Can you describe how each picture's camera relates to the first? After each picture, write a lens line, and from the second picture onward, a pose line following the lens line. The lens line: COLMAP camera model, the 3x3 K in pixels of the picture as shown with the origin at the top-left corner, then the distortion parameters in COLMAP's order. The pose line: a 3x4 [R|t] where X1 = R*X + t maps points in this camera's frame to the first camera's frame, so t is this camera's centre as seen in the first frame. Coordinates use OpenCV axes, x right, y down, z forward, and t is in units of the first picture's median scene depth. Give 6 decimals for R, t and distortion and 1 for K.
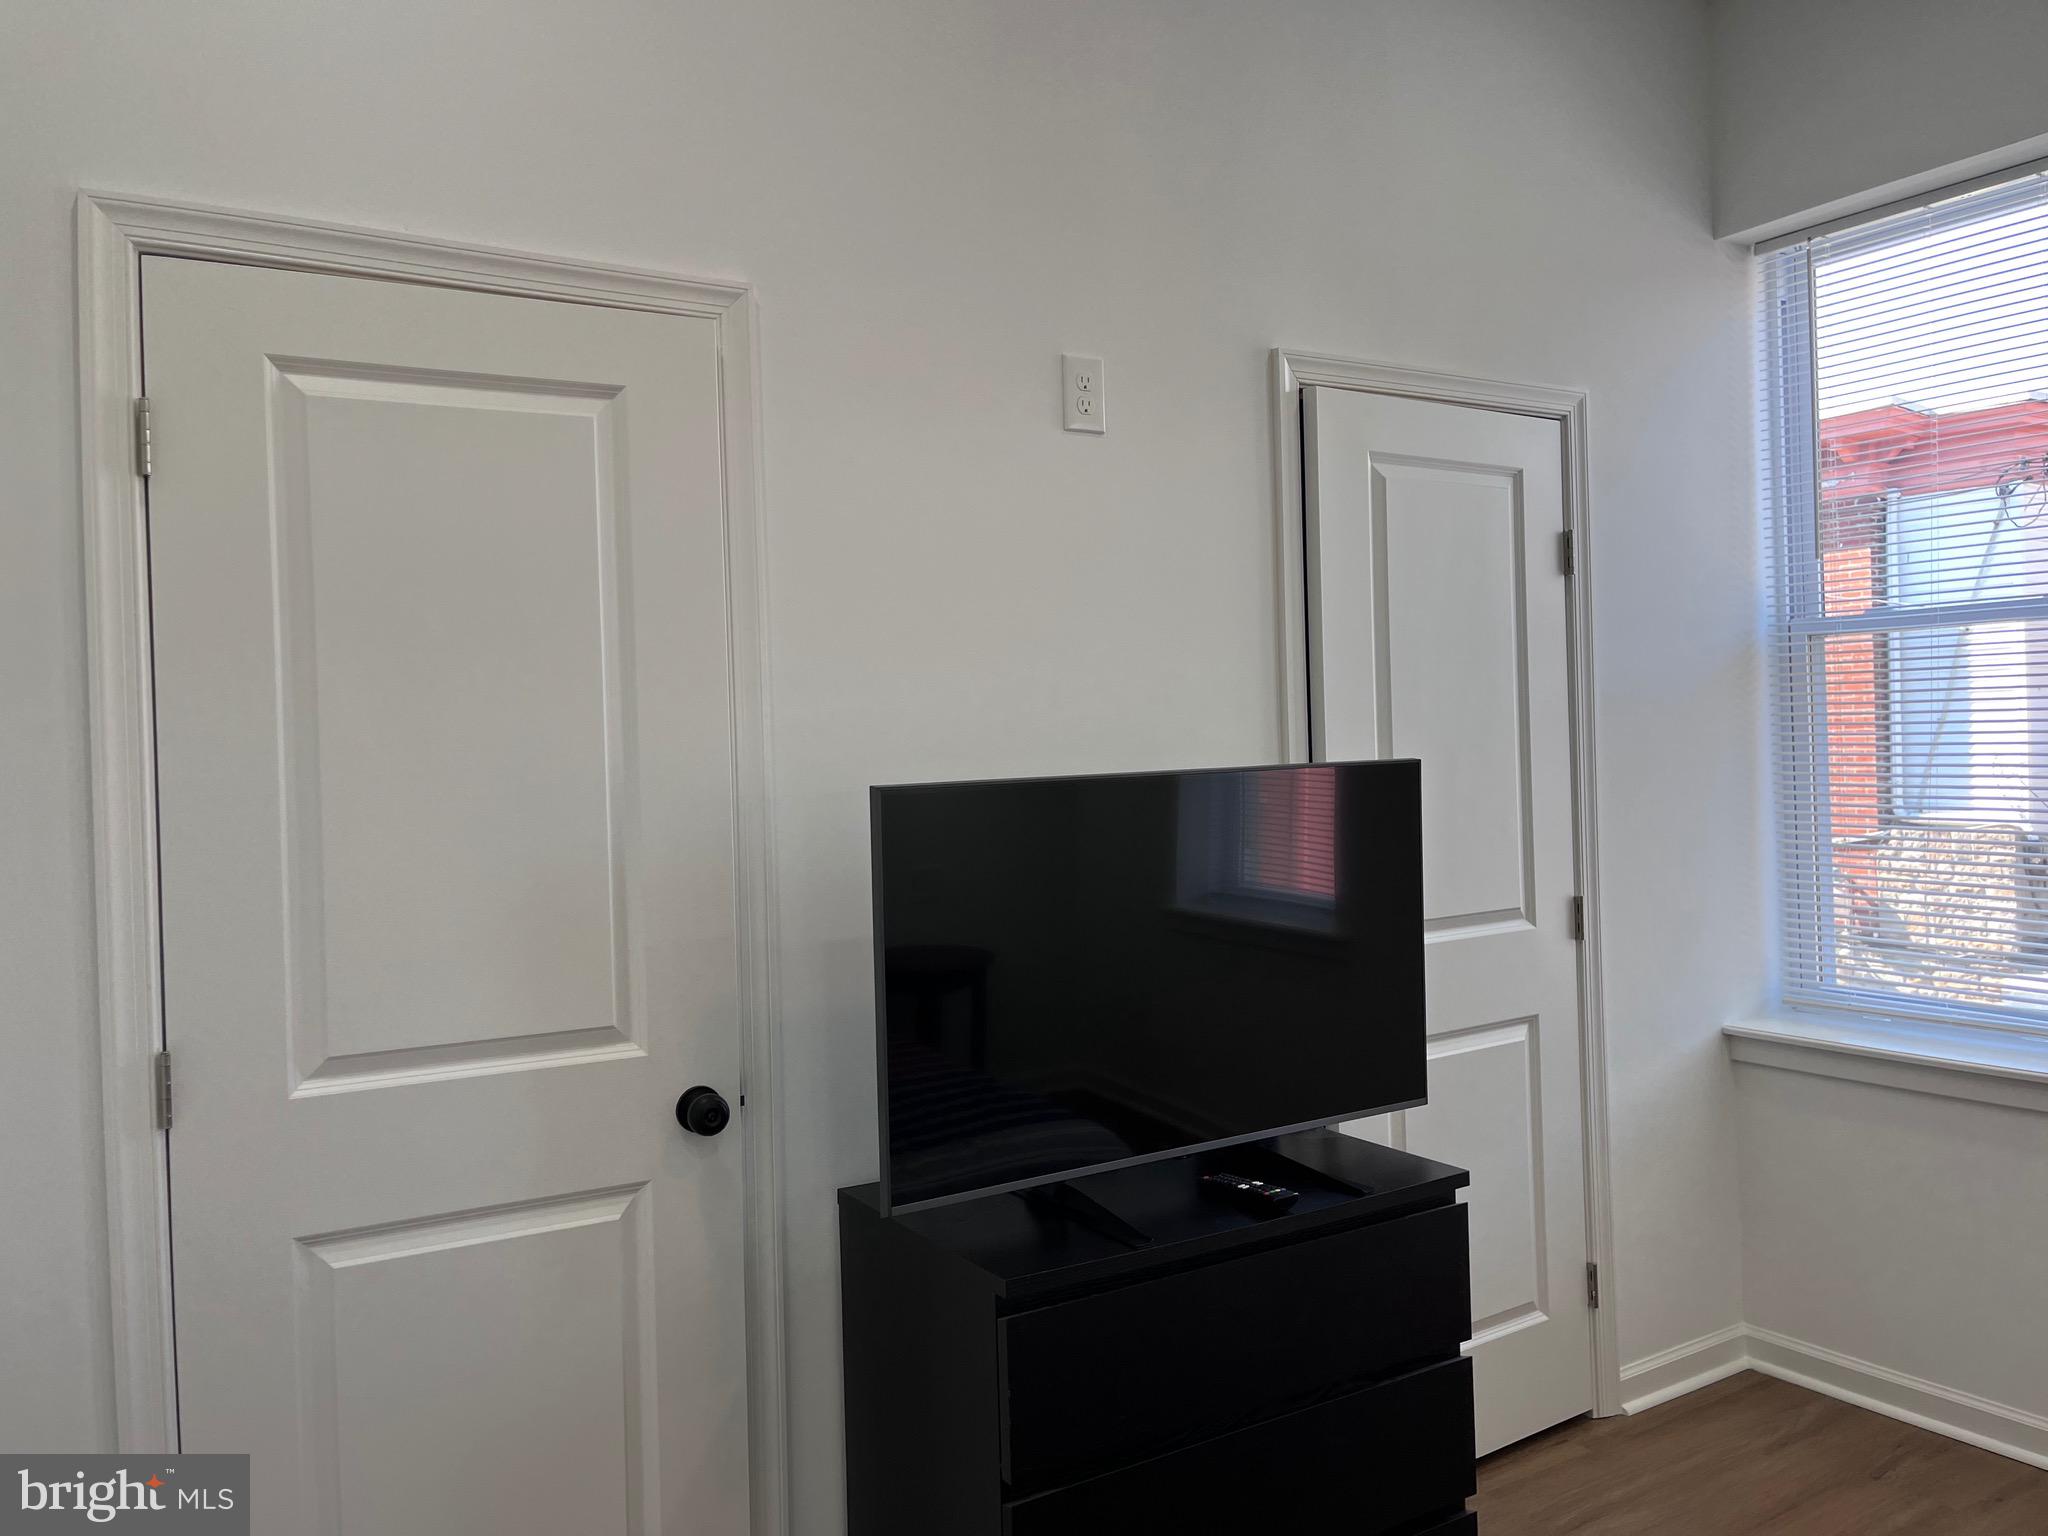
lens RADIAL K [[1540.4, 0, 1038.5], [0, 1540.4, 760.7], [0, 0, 1]] dist [0.067140, -0.090210]
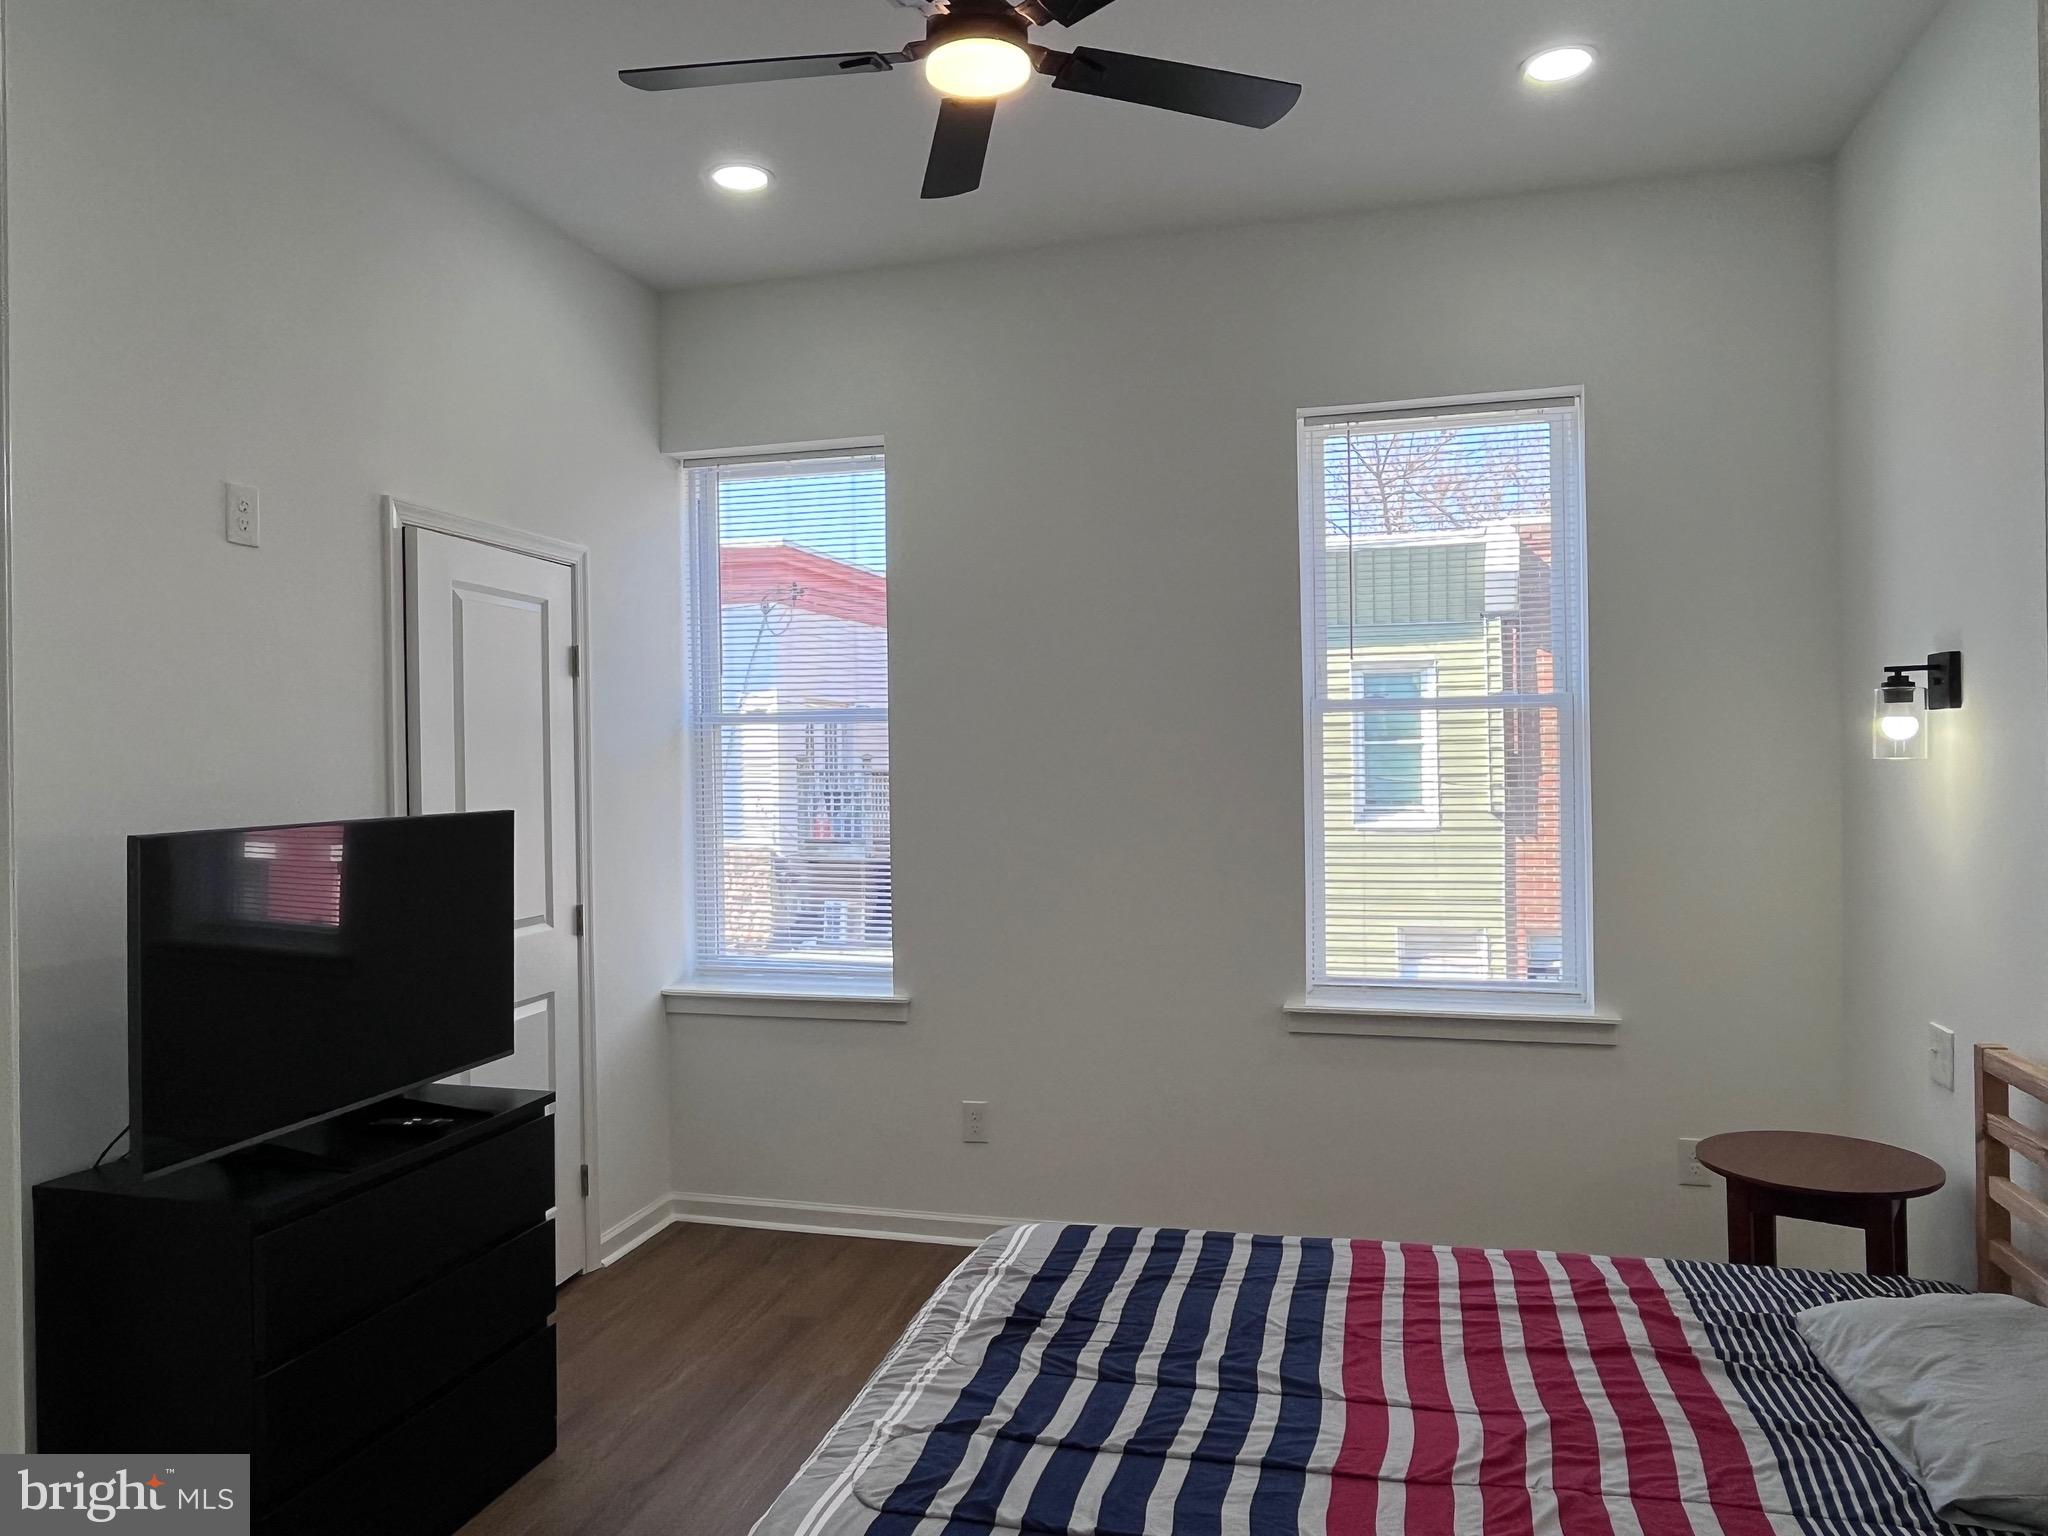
lens RADIAL K [[1345.6, 0, 1025.4], [0, 1345.6, 767.0], [0, 0, 1]] dist [-0.006013, -0.000484]
pose [[0.724847, 0.020423, 0.688607, -0.201889], [-0.003515, 0.999657, -0.025949, -0.007766], [-0.688901, 0.016388, 0.724670, -0.165759]]
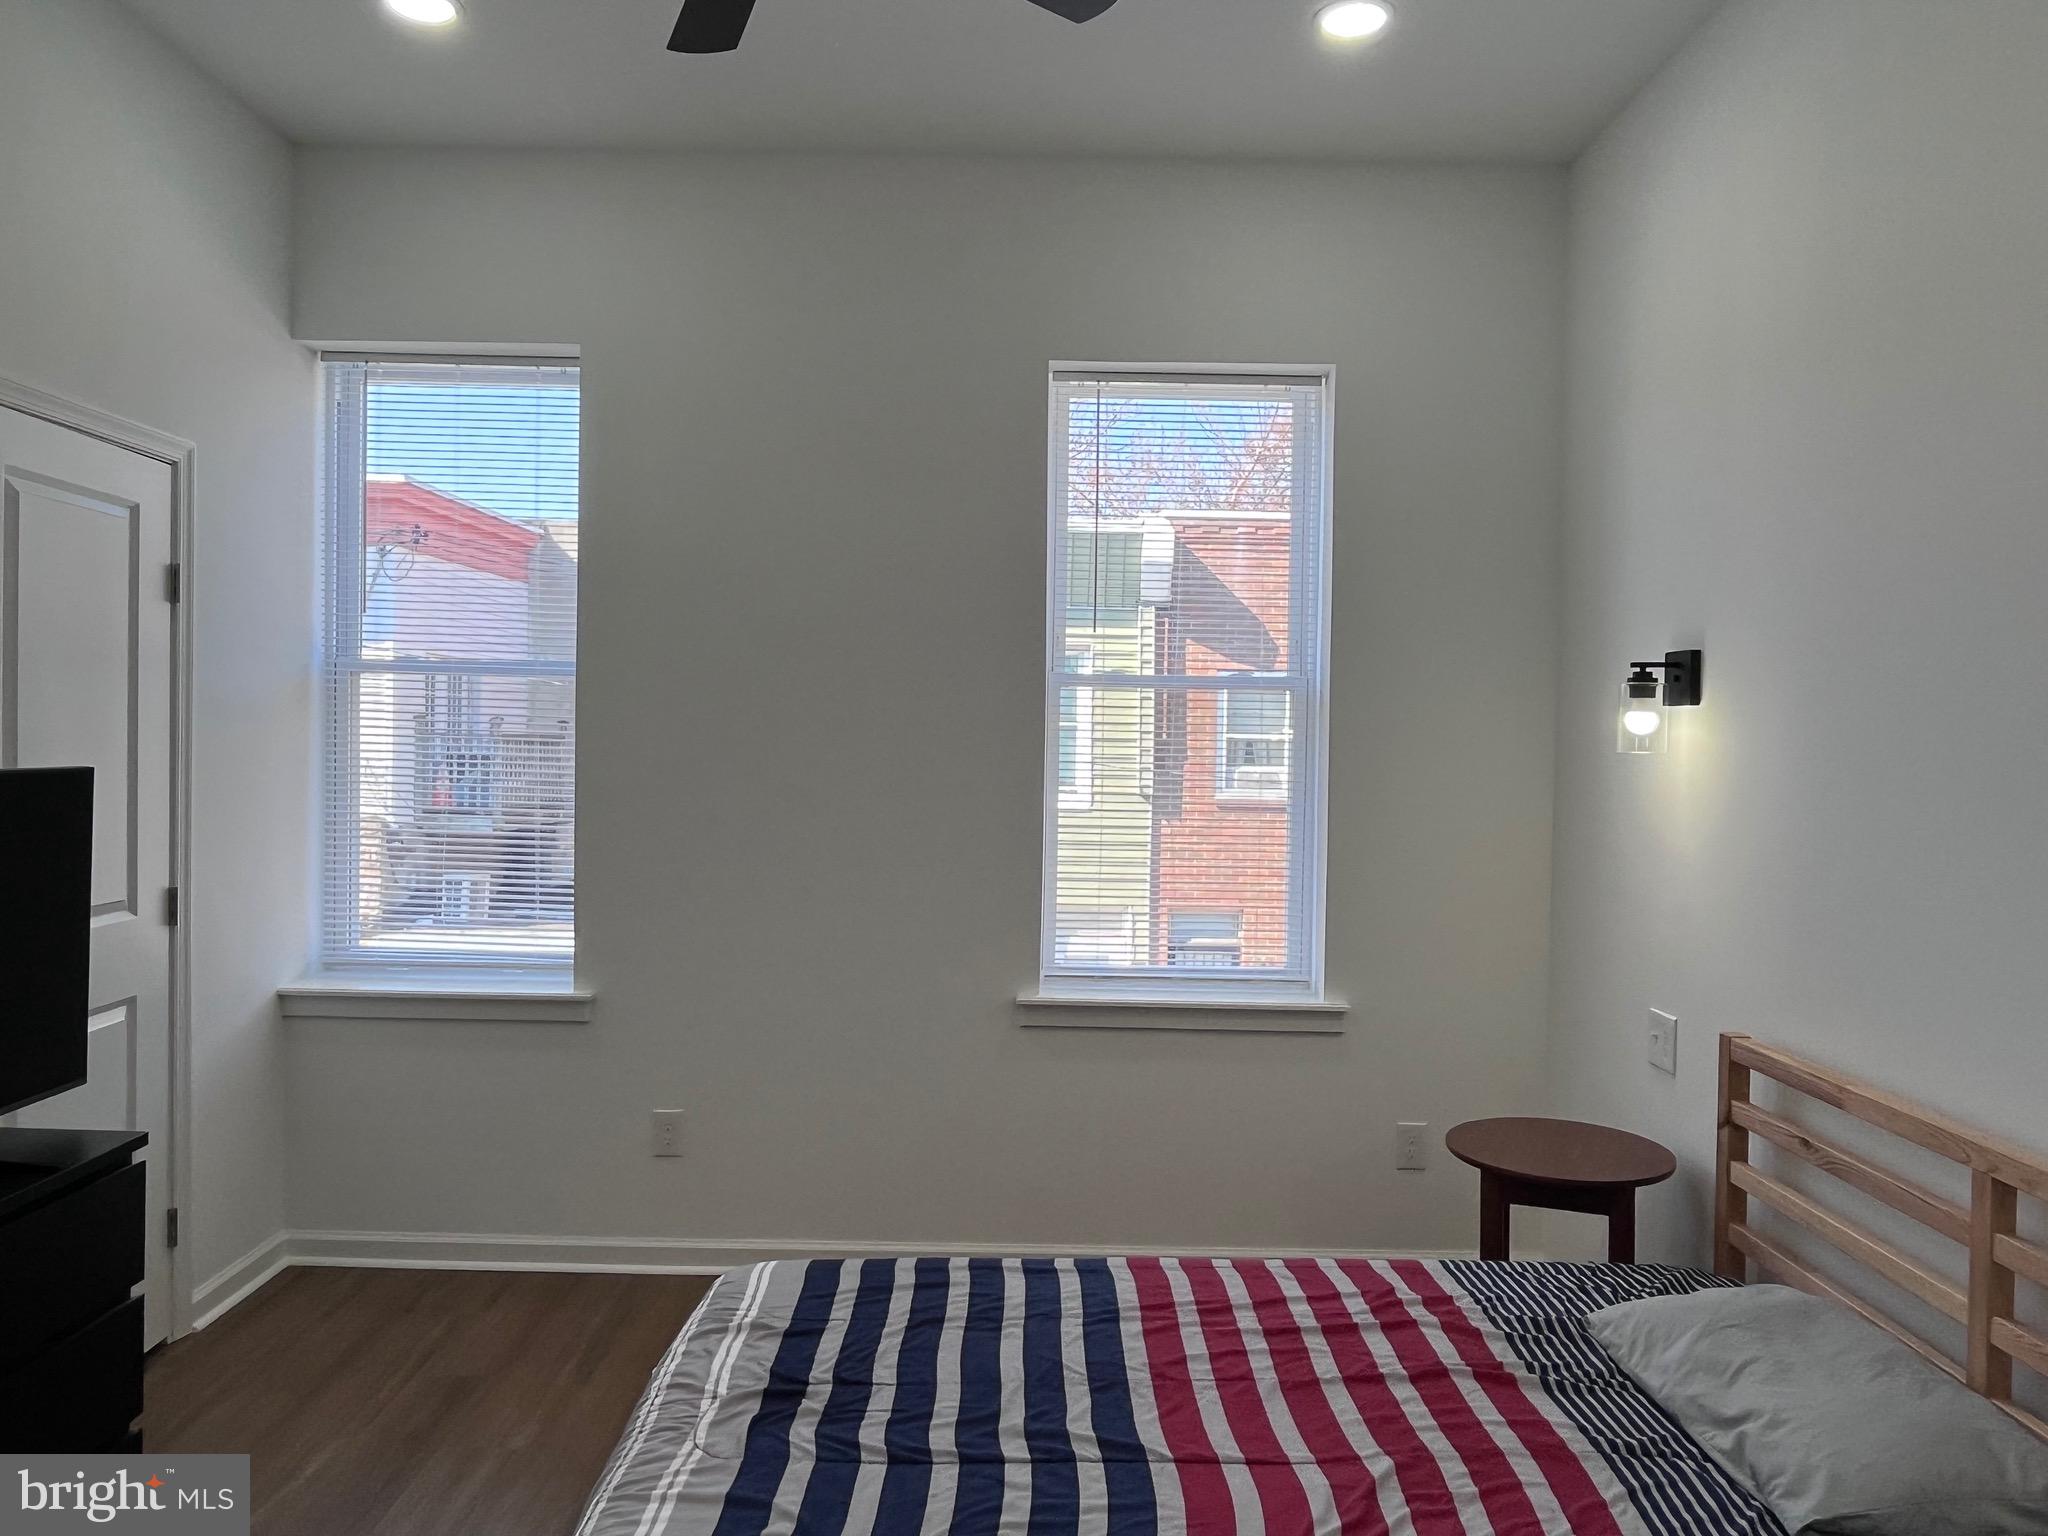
lens RADIAL K [[1345.6, 0, 1014.8], [0, 1345.6, 761.5], [0, 0, 1]] dist [-0.006013, -0.000484]
pose [[0.523178, 0.027778, 0.851770, -0.167869], [-0.028054, 0.999488, -0.015363, -0.006565], [-0.851761, -0.015858, 0.523690, -0.034768]]
